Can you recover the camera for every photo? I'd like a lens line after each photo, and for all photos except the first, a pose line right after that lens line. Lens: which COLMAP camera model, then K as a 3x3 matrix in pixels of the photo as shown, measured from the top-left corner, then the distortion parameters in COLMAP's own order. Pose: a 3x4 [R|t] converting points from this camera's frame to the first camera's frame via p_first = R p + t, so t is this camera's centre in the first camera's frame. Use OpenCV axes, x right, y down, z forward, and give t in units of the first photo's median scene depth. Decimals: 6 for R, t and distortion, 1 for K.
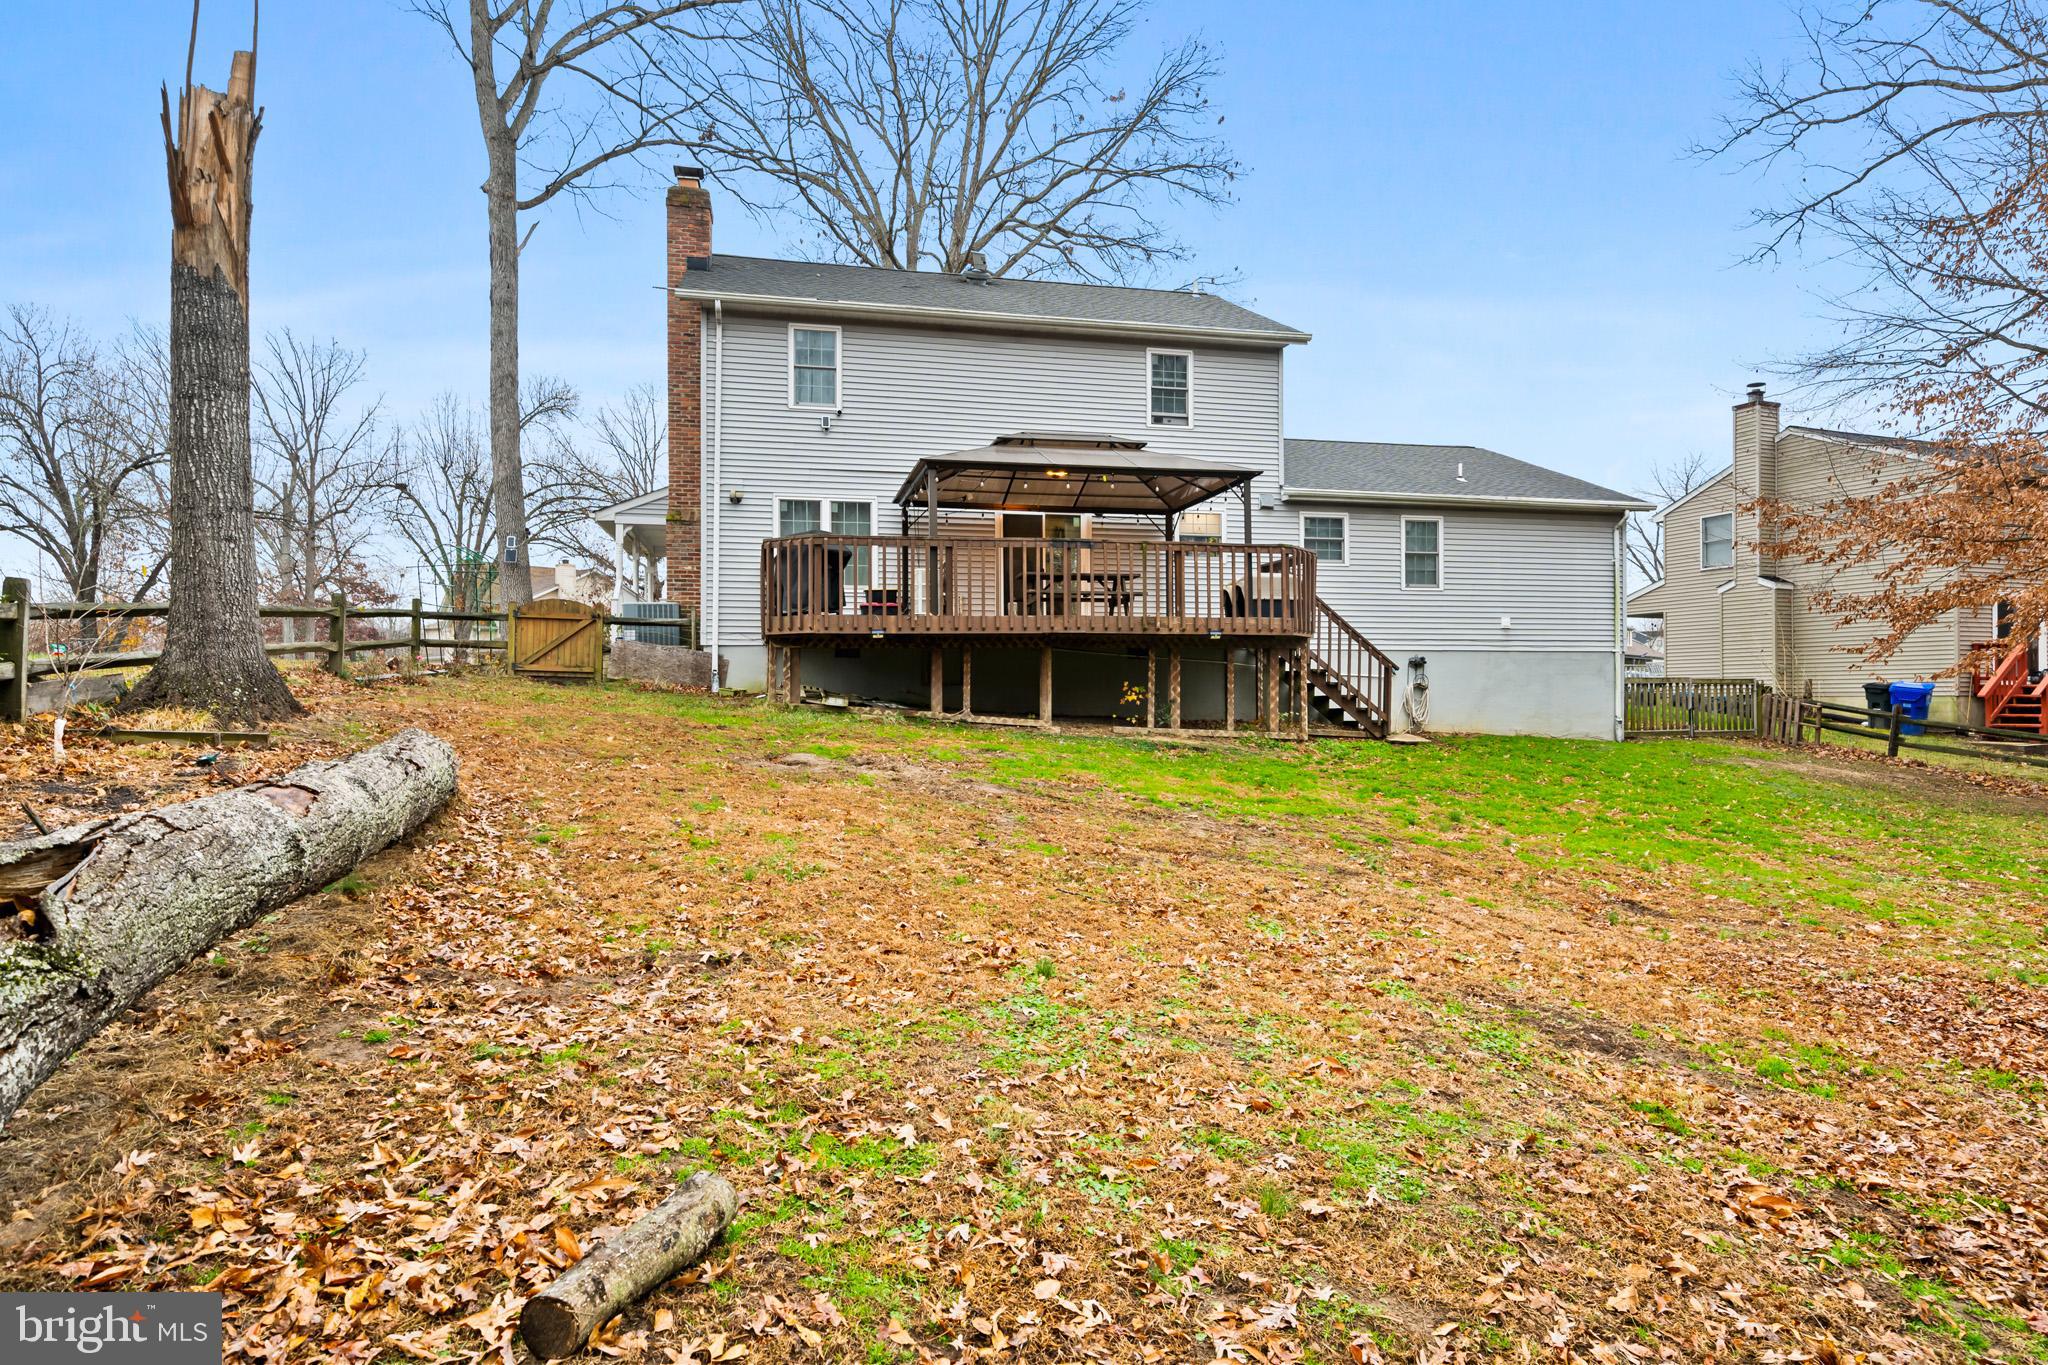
lens RADIAL K [[1137.9, 0, 1009.4], [0, 1137.9, 678.3], [0, 0, 1]] dist [0.005851, 0.000182]
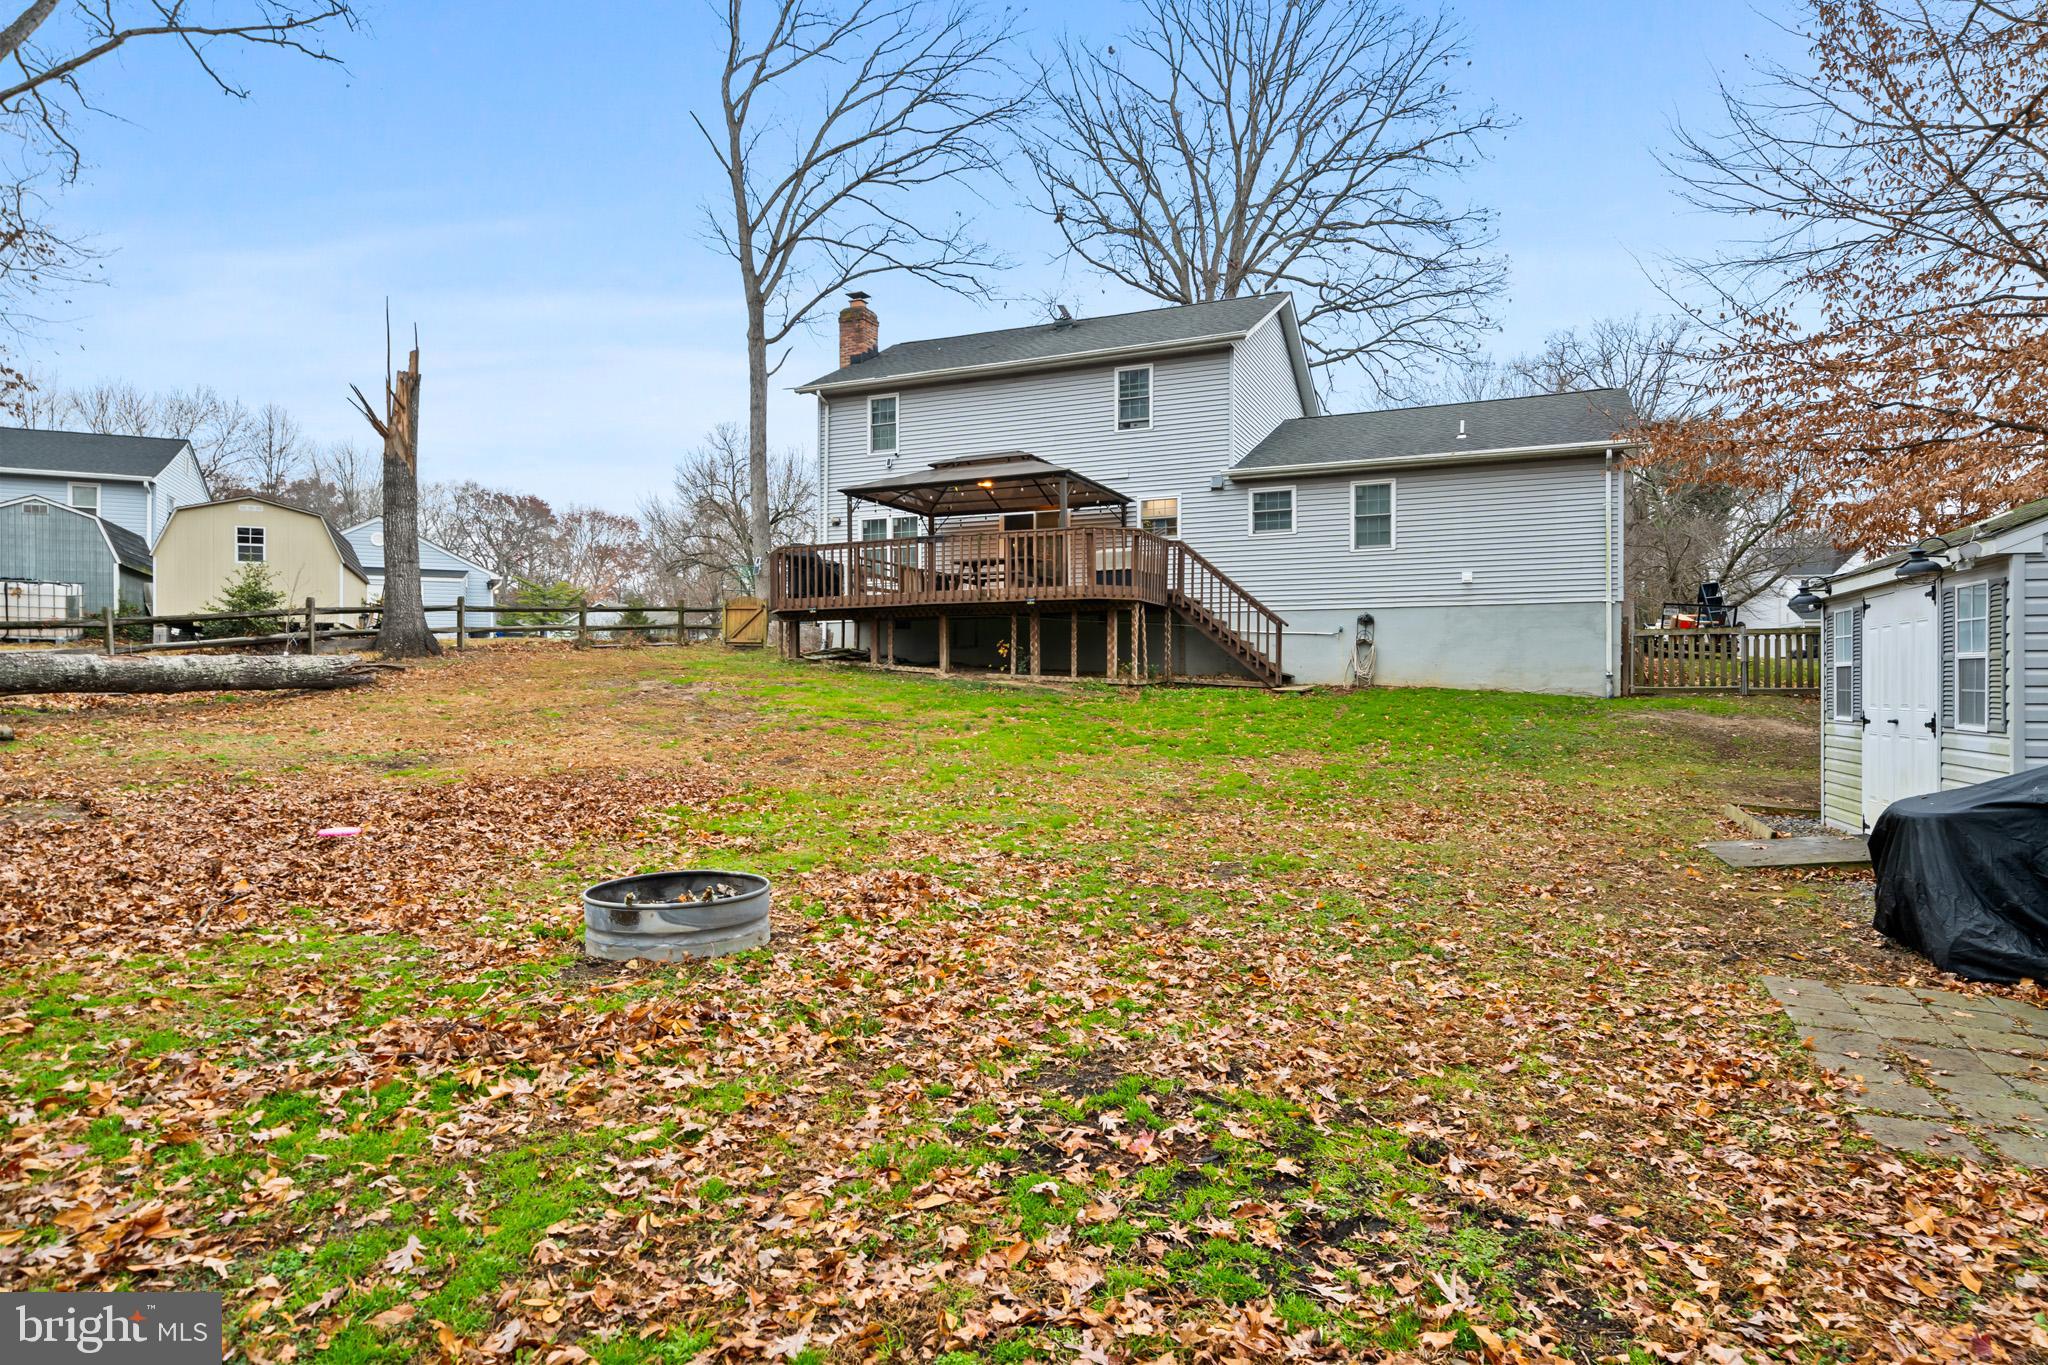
lens RADIAL K [[1137.9, 0, 1033.1], [0, 1137.9, 674.0], [0, 0, 1]] dist [0.005851, 0.000182]
pose [[0.810928, -0.005892, -0.585116, 0.767854], [0.006023, 0.999980, -0.001722, 0.038596], [0.585115, -0.002128, 0.810948, -0.037307]]
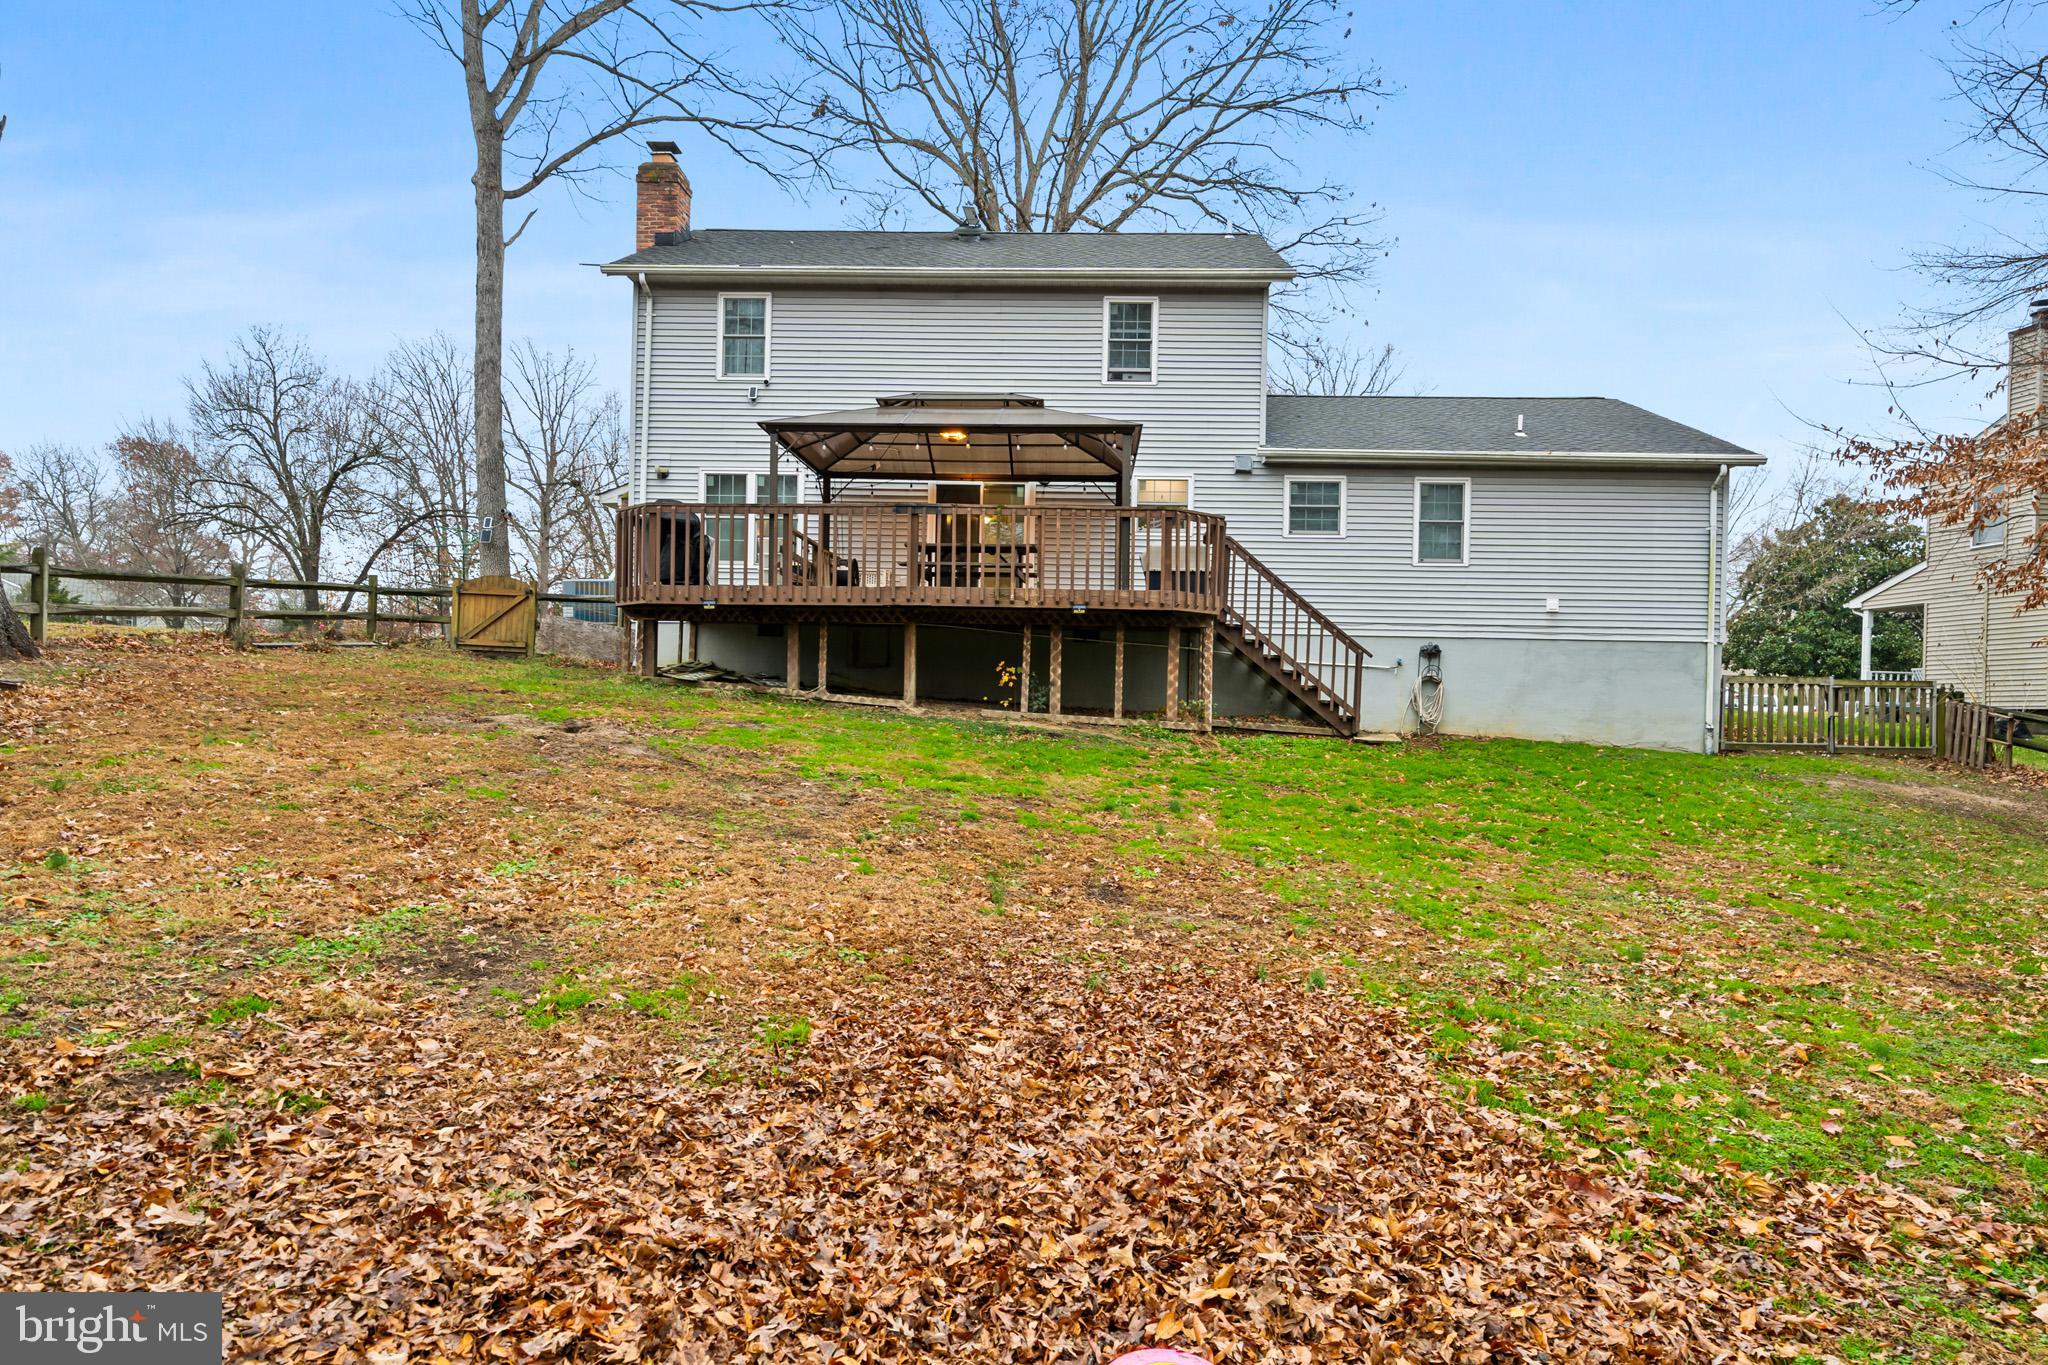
lens RADIAL K [[1244.6, 0, 1019.1], [0, 1244.6, 700.1], [0, 0, 1]] dist [0.003923, 0.002580]
pose [[0.966946, 0.021643, -0.254061, 0.316014], [-0.020129, 0.999761, 0.008556, 0.021606], [0.254185, -0.003159, 0.967150, 0.031305]]
